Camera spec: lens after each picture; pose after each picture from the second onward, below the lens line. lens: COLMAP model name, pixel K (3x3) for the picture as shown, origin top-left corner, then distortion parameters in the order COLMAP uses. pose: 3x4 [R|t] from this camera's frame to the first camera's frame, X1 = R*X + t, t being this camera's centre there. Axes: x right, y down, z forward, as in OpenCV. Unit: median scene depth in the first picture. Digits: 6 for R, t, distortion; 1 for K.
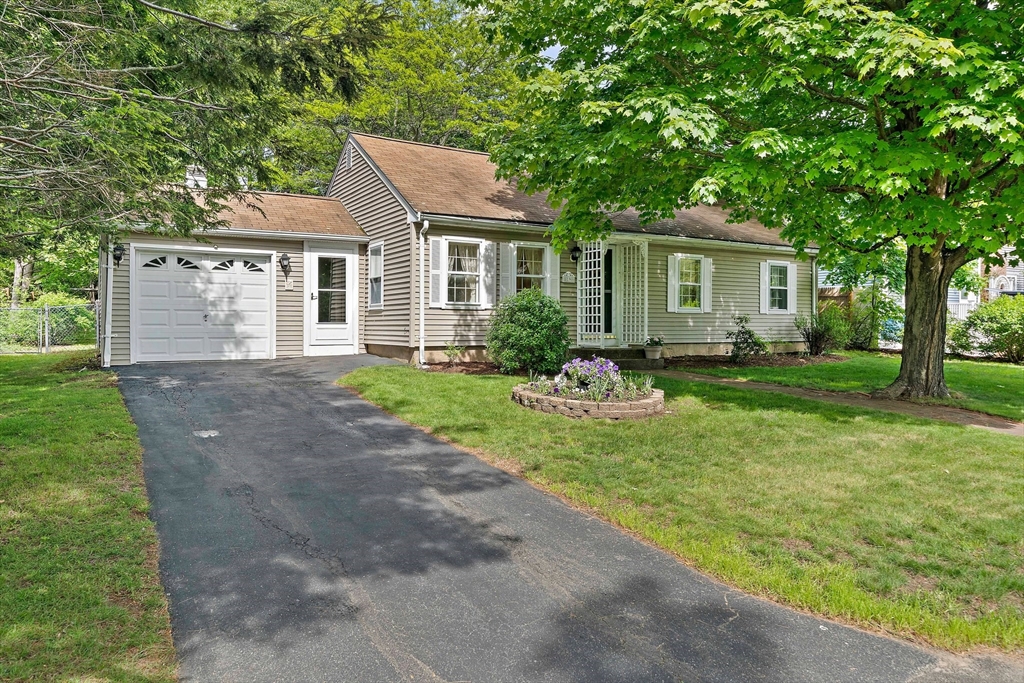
lens RADIAL K [[705.7, 0, 512.0], [0, 705.7, 341.5], [0, 0, 1]] dist [0.000351, -0.000277]
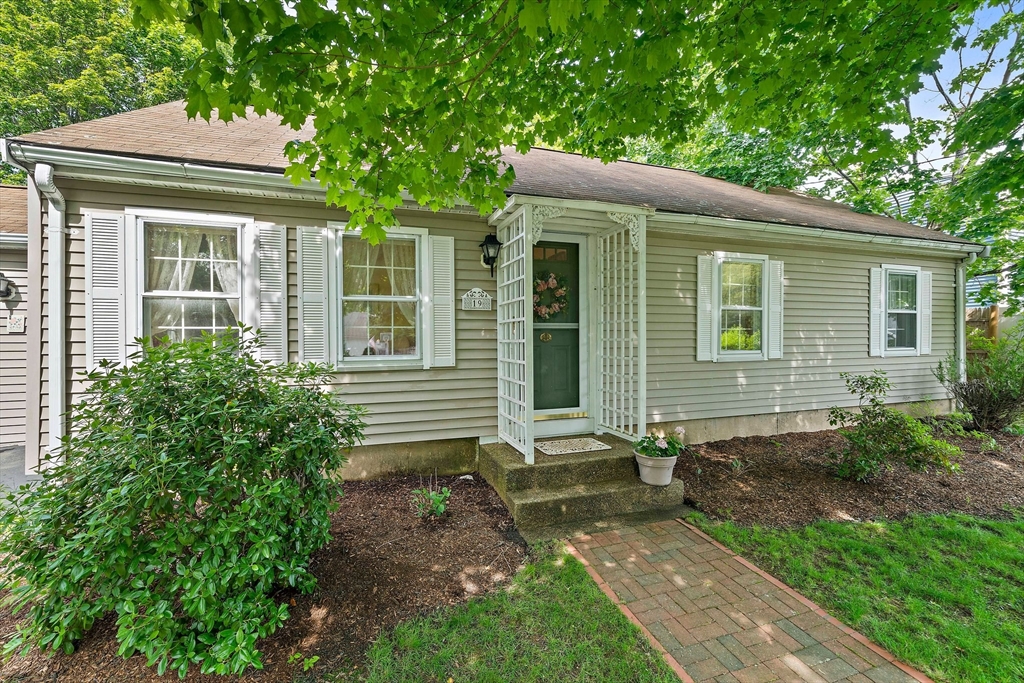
lens RADIAL K [[426.9, 0, 511.0], [0, 426.9, 345.0], [0, 0, 1]] dist [-0.000864, -0.000011]
pose [[0.976602, -0.002184, -0.215043, 0.171048], [0.001841, 0.999997, -0.001795, -0.060441], [0.215046, 0.001357, 0.976603, 0.733776]]
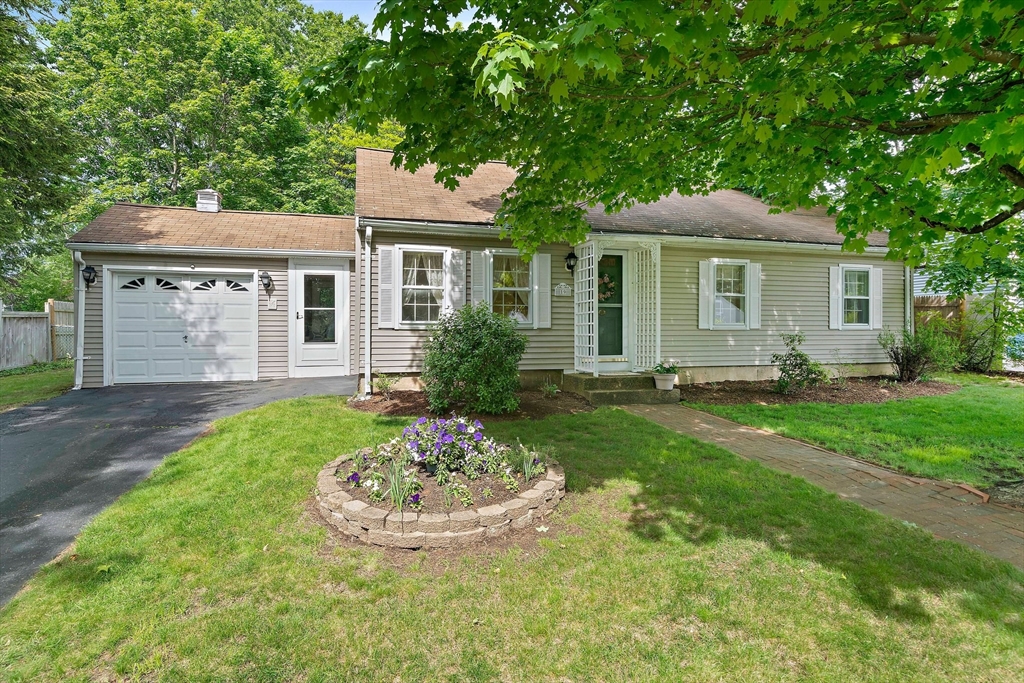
lens RADIAL K [[538.5, 0, 512.0], [0, 538.5, 341.5], [0, 0, 1]] dist [0.001200, 0.000457]
pose [[0.966680, 0.001495, -0.255982, 0.190994], [-0.002684, 0.999987, -0.004294, -0.026612], [0.255973, 0.004838, 0.966672, 0.370204]]
